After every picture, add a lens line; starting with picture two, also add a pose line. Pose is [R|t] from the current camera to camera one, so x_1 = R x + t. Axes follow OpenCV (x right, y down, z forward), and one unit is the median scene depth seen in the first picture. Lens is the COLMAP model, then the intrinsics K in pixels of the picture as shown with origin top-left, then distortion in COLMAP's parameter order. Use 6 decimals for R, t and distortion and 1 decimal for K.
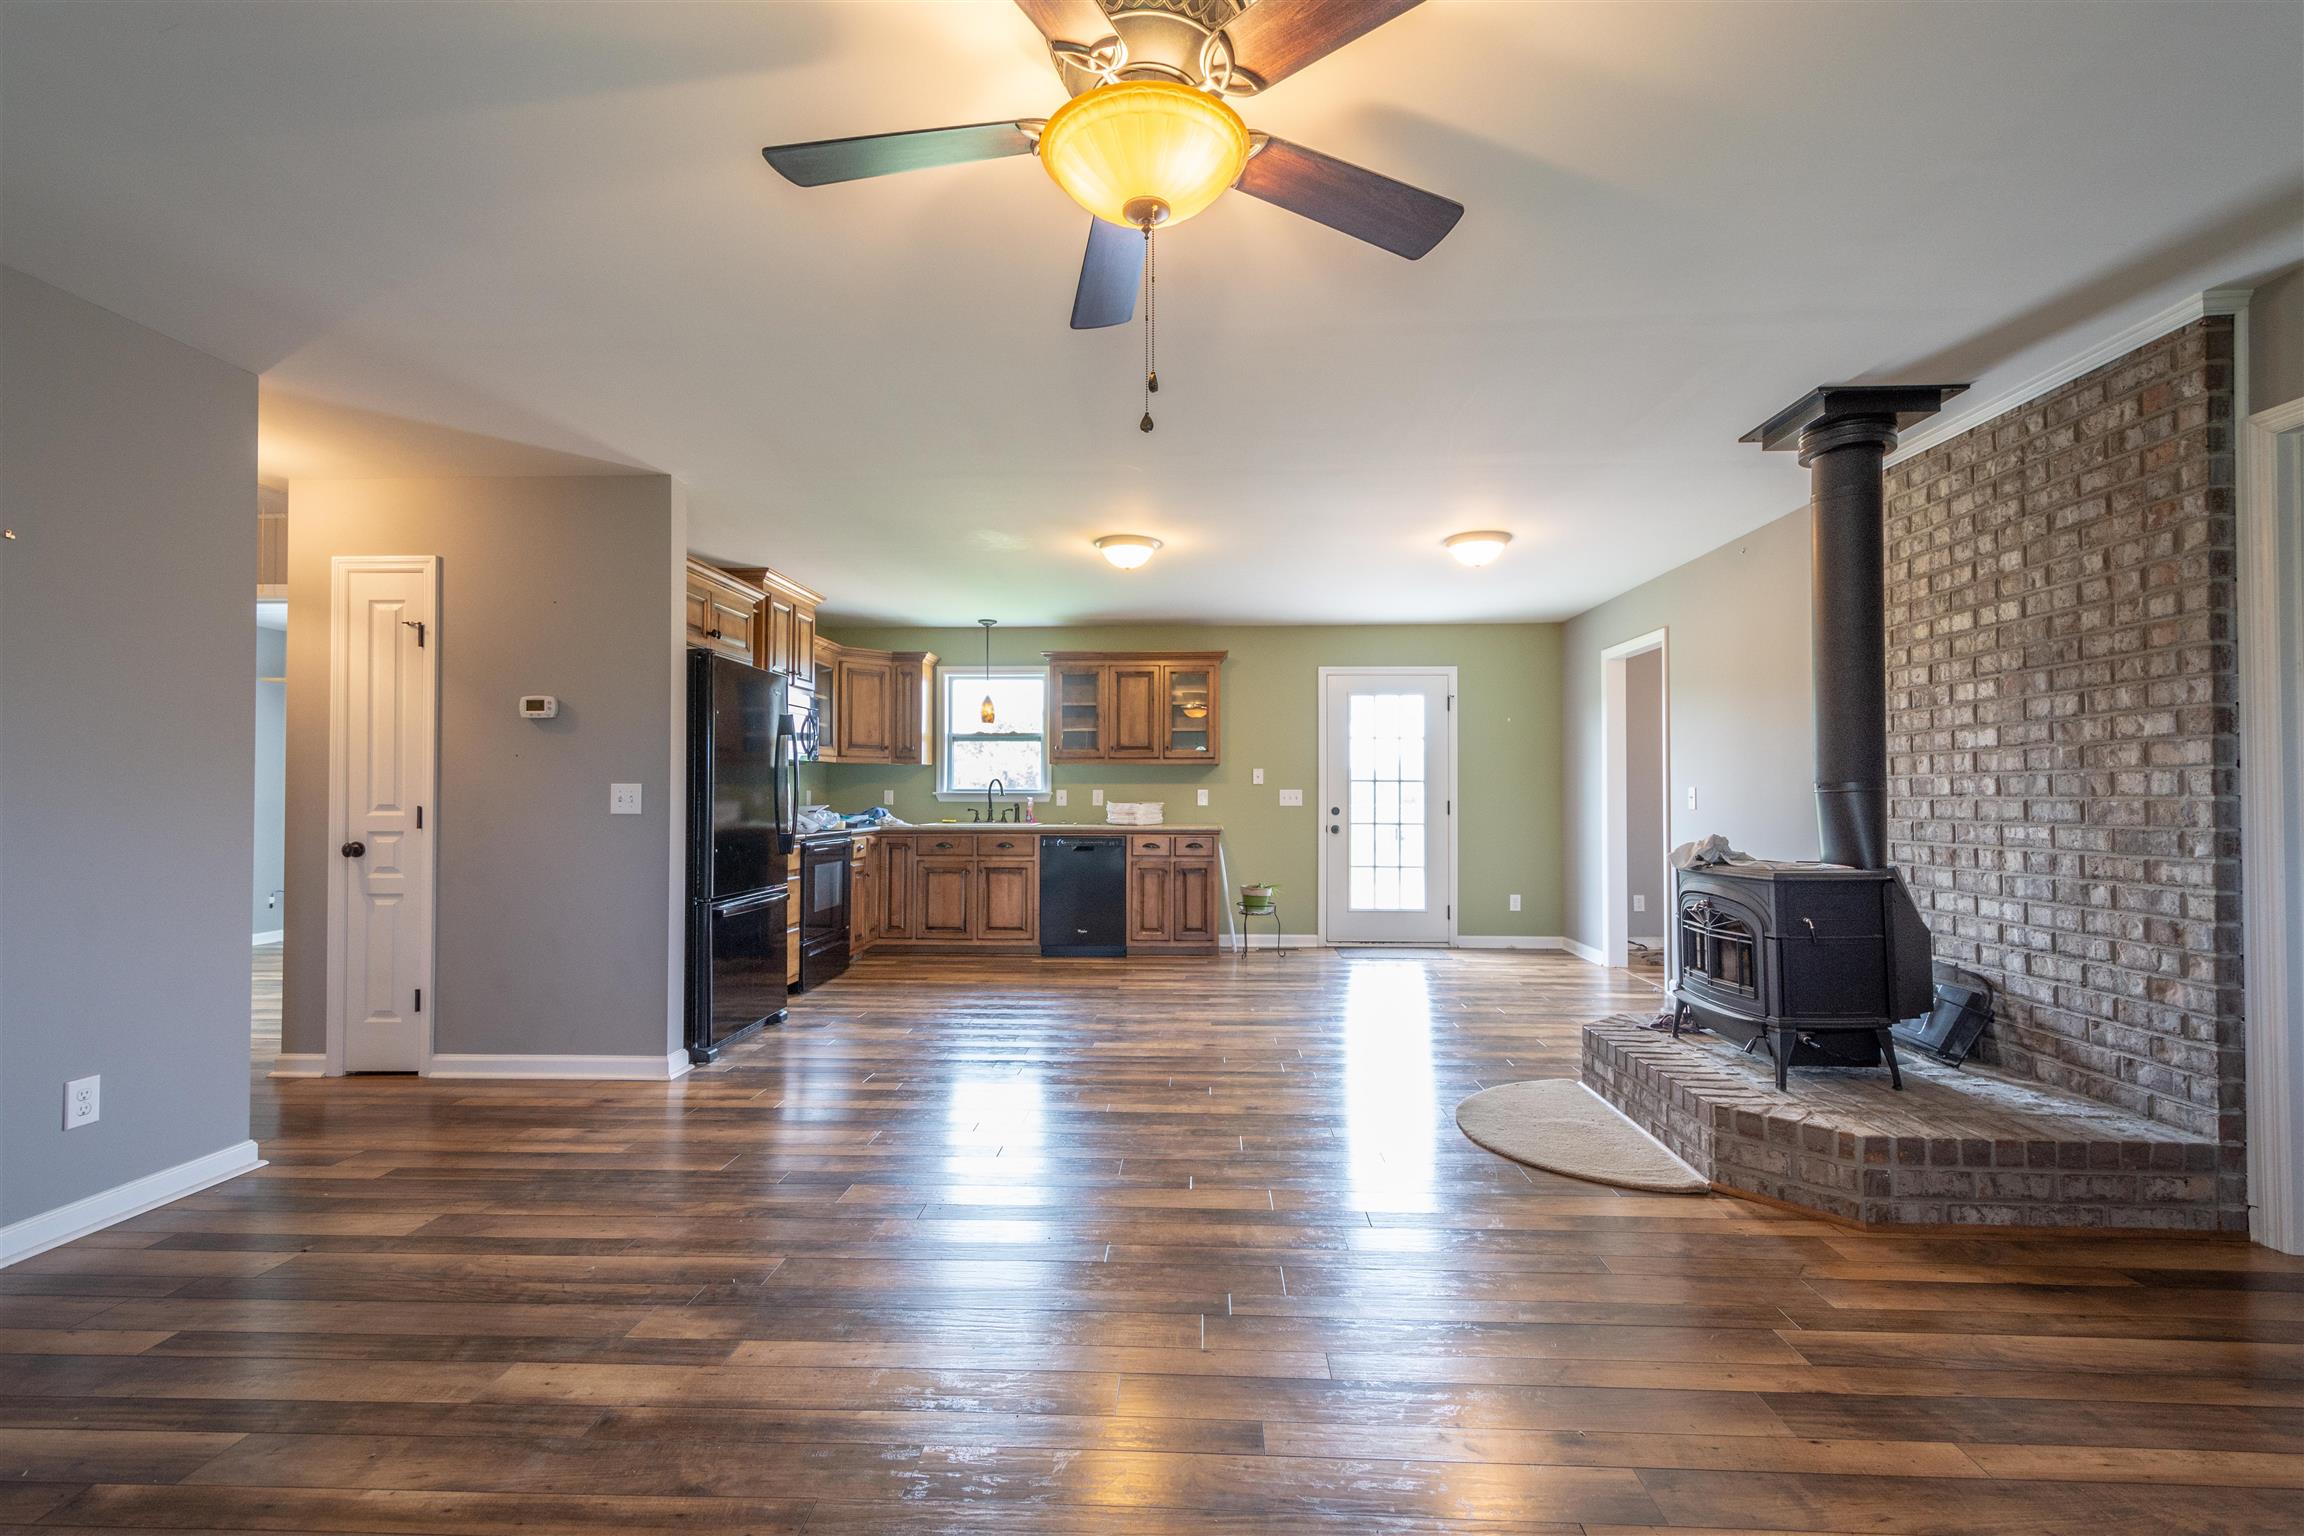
lens RADIAL K [[1006.3, 0, 1152.2], [0, 1006.3, 777.7], [0, 0, 1]] dist [0.007177, -0.000280]
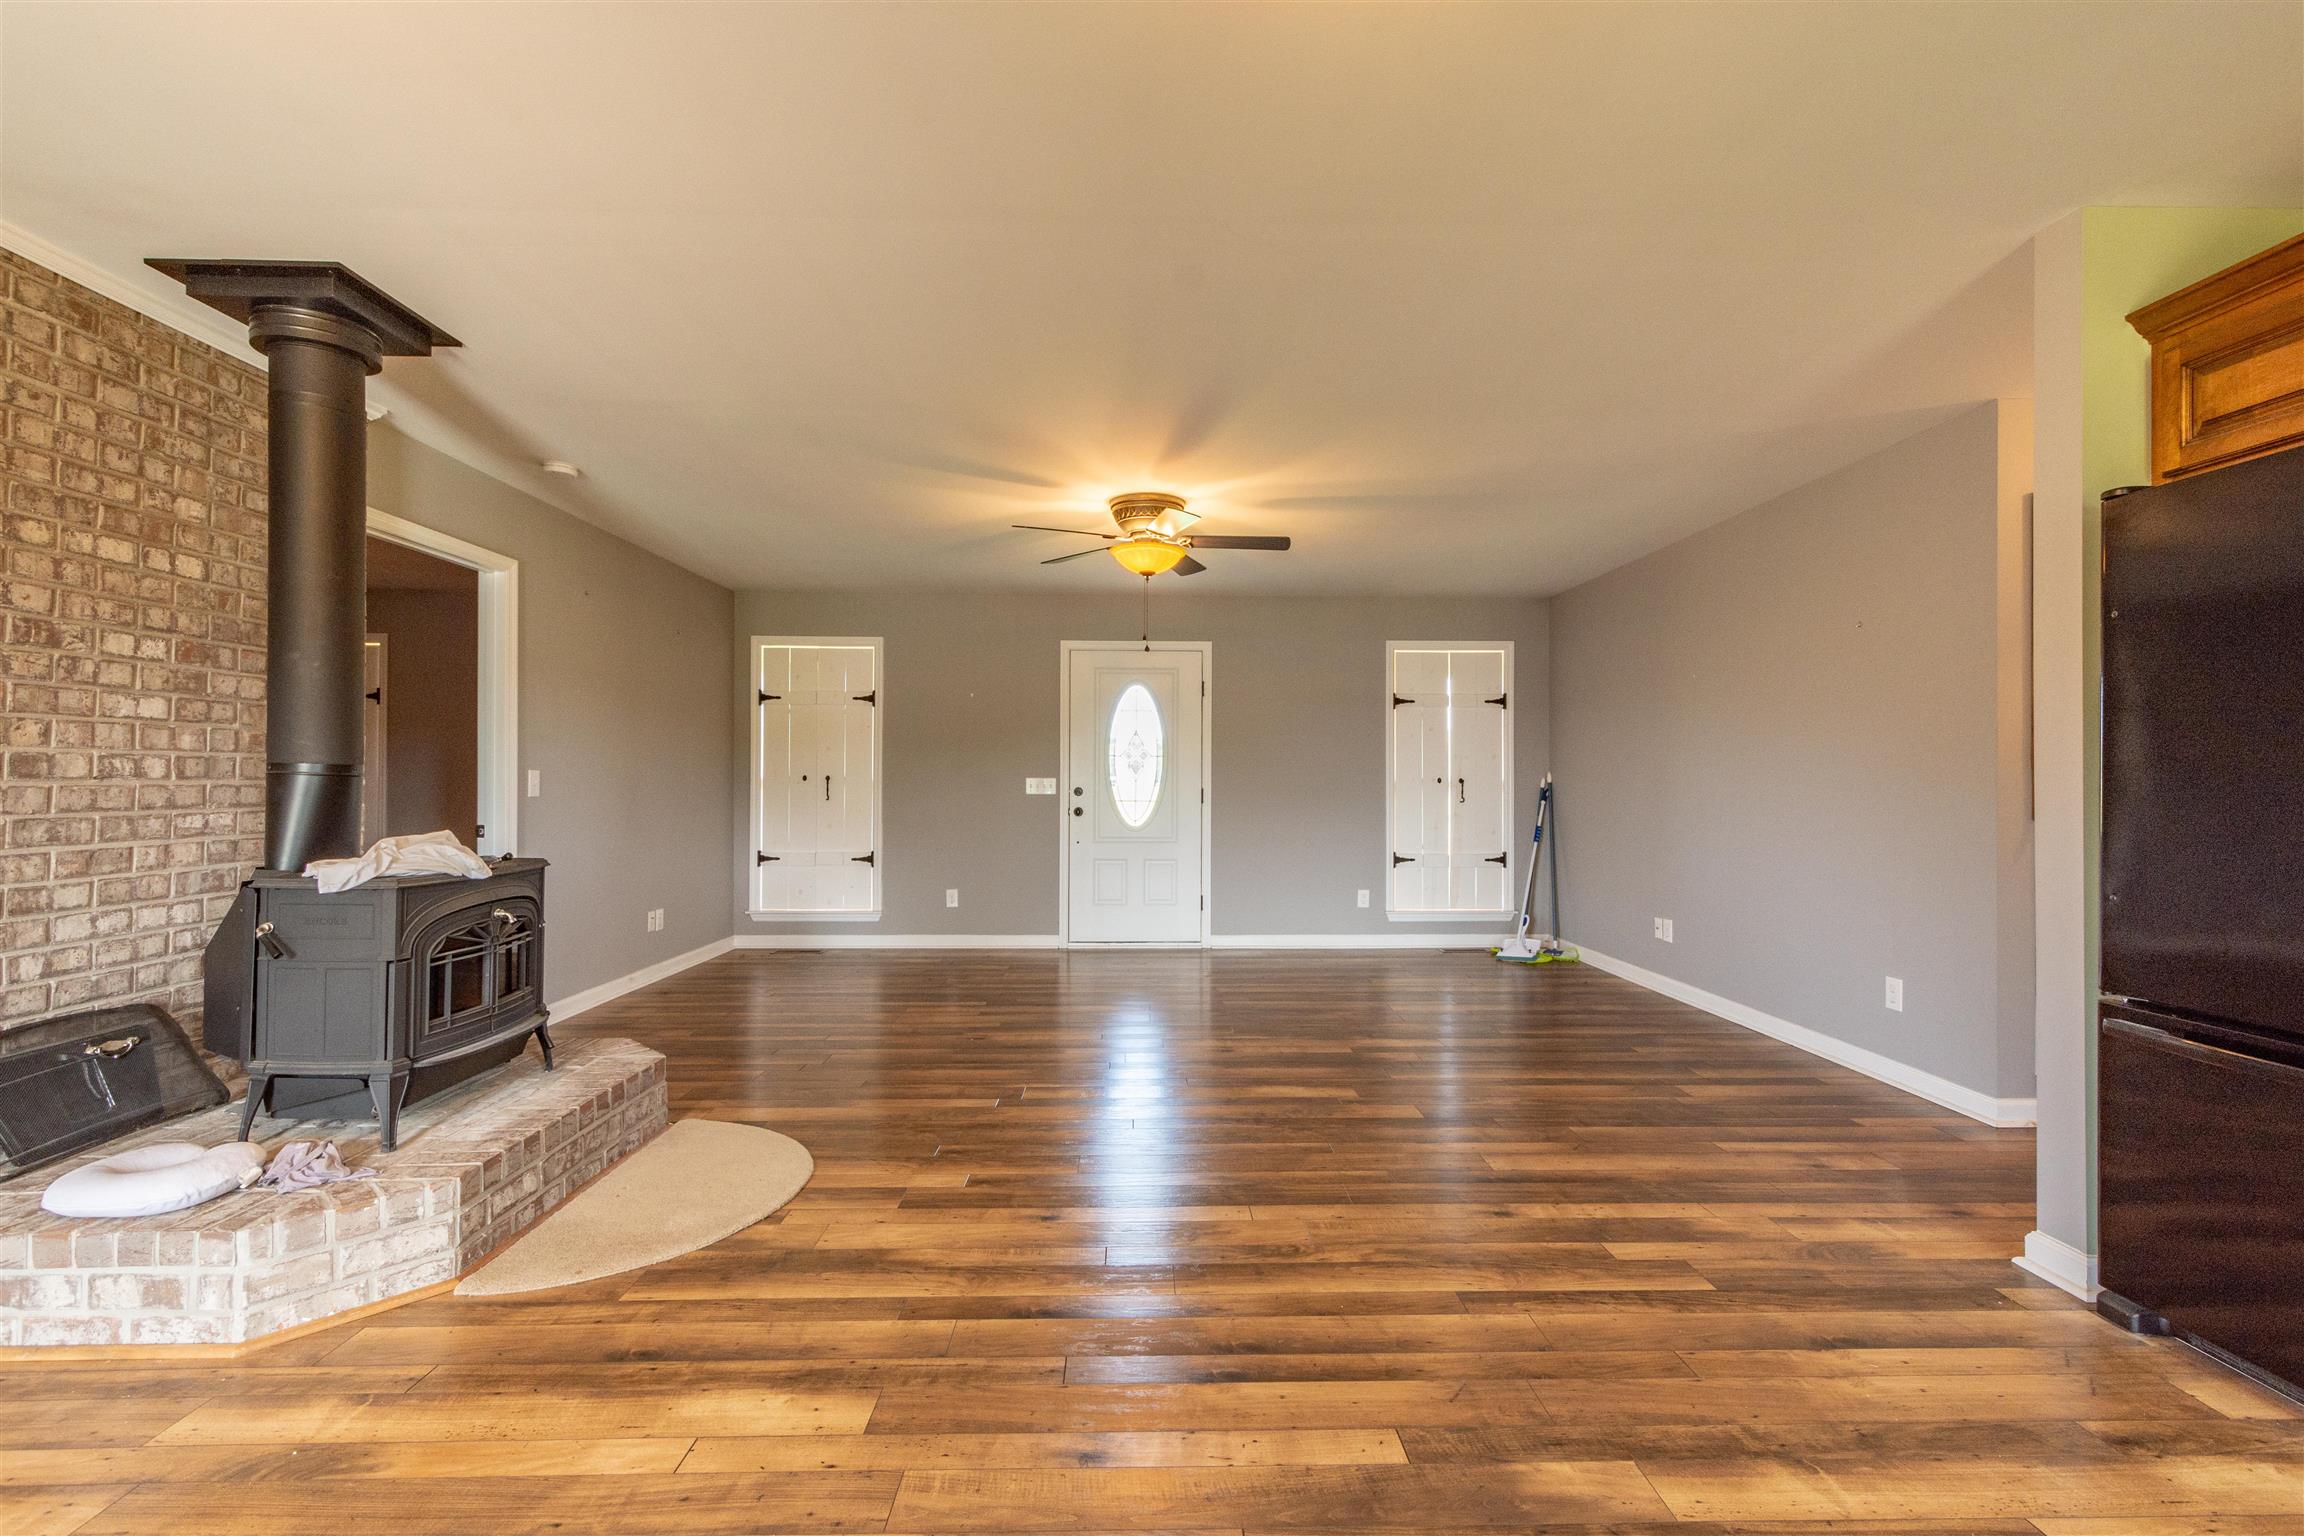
lens RADIAL K [[1006.3, 0, 1156.6], [0, 1006.3, 773.2], [0, 0, 1]] dist [0.007177, -0.000280]
pose [[-0.997439, -0.002155, -0.071485, 0.077288], [-0.000275, 0.999654, -0.026294, 0.033237], [0.071517, -0.026207, -0.997095, 1.822681]]
